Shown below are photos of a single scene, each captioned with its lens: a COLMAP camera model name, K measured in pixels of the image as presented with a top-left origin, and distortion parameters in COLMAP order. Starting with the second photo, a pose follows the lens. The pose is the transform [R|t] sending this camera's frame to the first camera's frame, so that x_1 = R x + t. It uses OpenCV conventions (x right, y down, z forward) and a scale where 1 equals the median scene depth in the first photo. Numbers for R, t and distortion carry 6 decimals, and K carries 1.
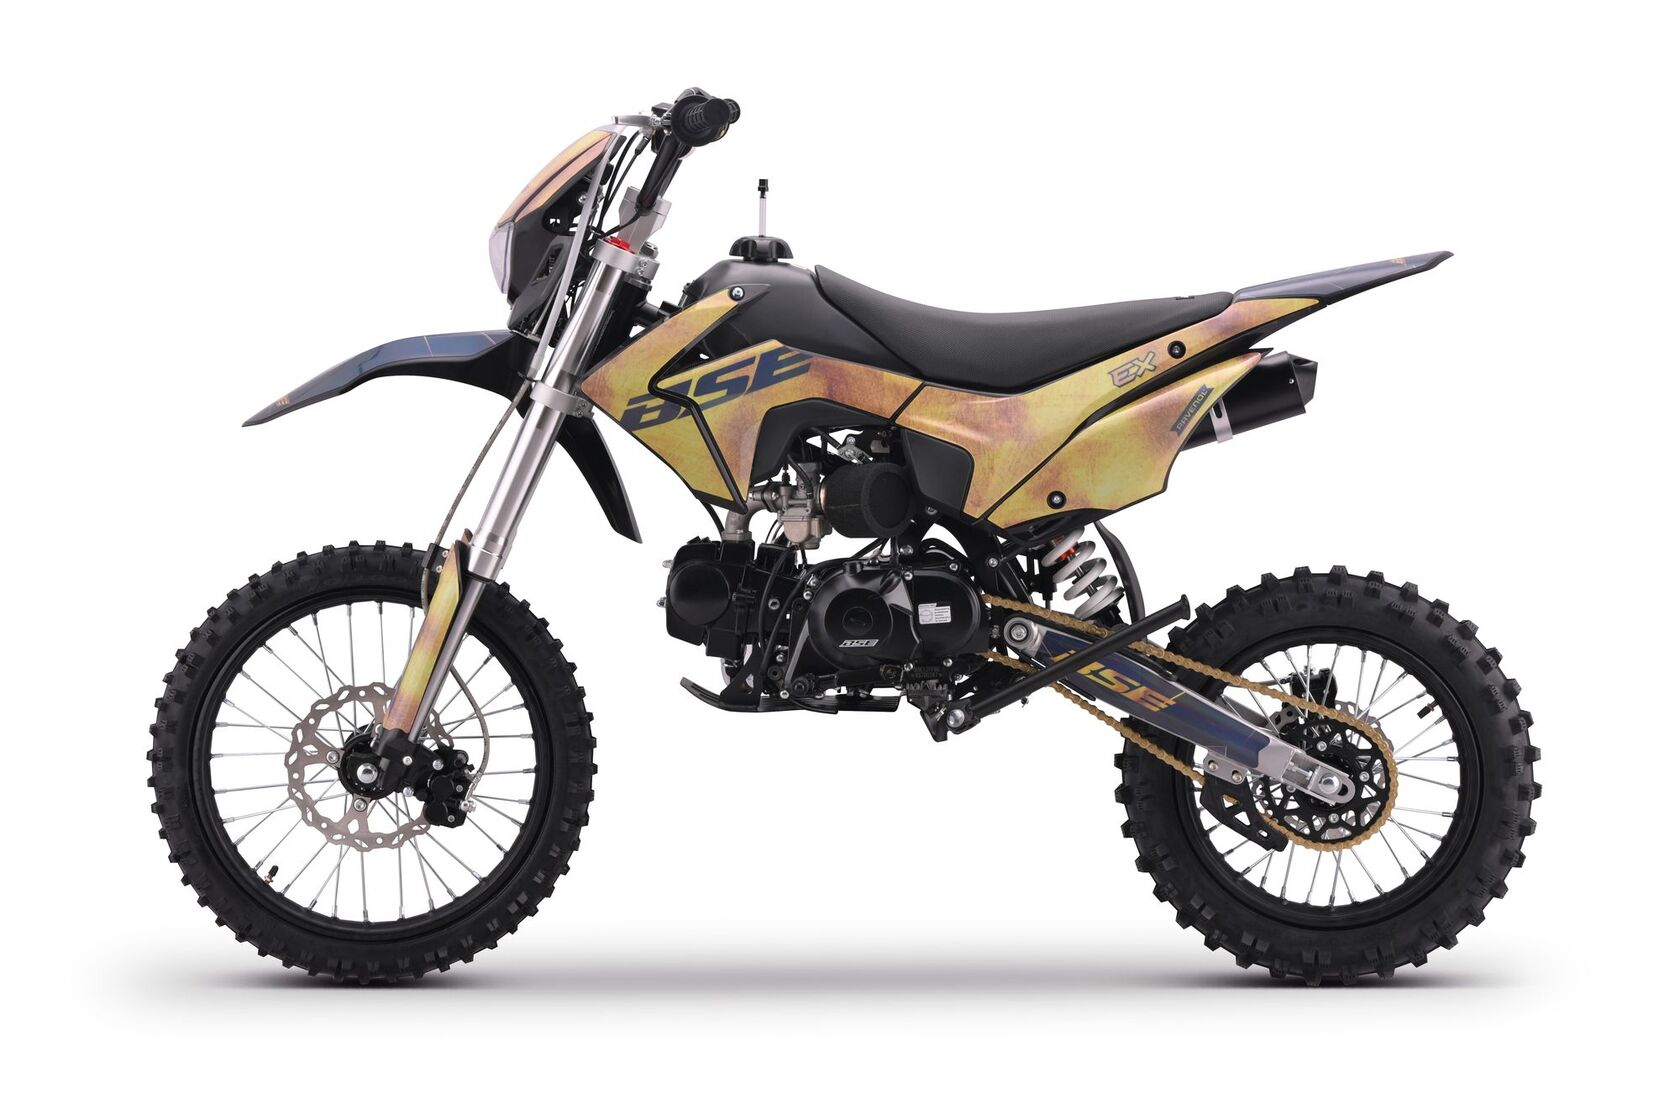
lens RADIAL K [[5222.1, 0, 840.0], [0, 5222.1, 560.0], [0, 0, 1]] dist [0.568258, 0.537819]
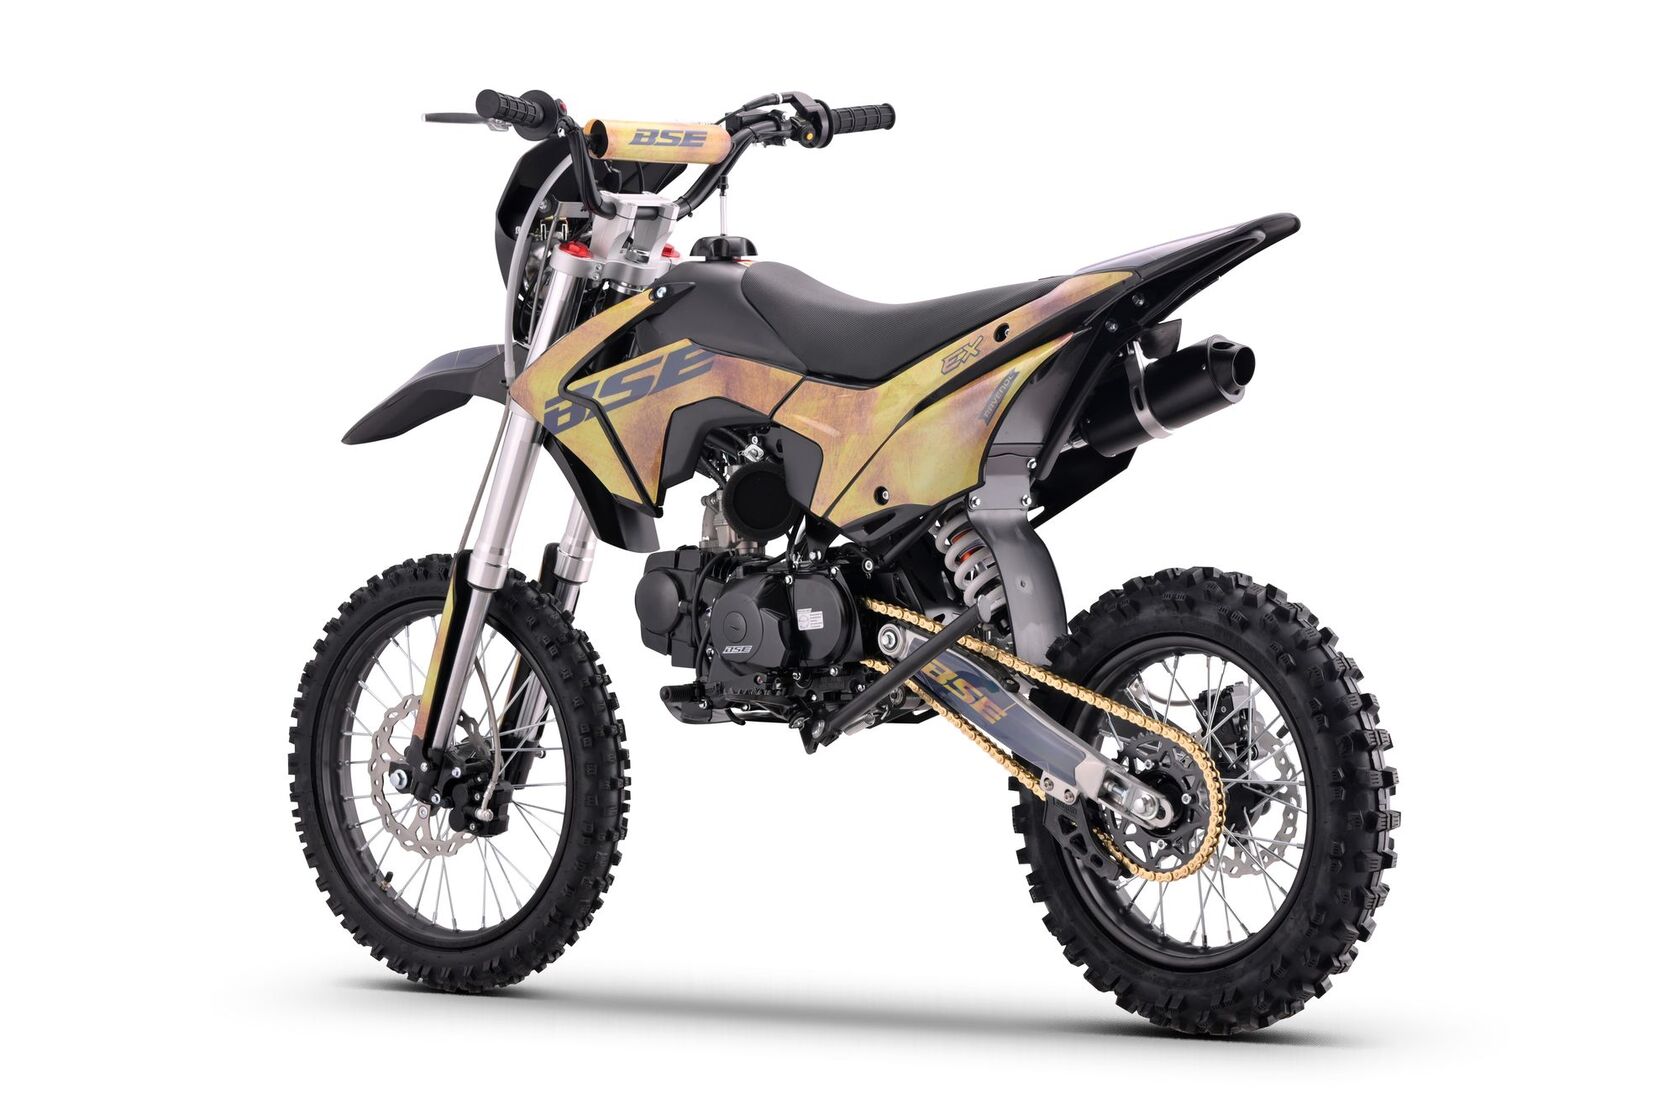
lens RADIAL K [[5222.1, 0, 840.0], [0, 5222.1, 560.0], [0, 0, 1]] dist [0.568258, 0.537819]
pose [[0.772912, -0.010931, -0.634419, 0.623943], [-0.017920, 0.999077, -0.039046, 0.036410], [0.634260, 0.041548, 0.772002, 0.266774]]
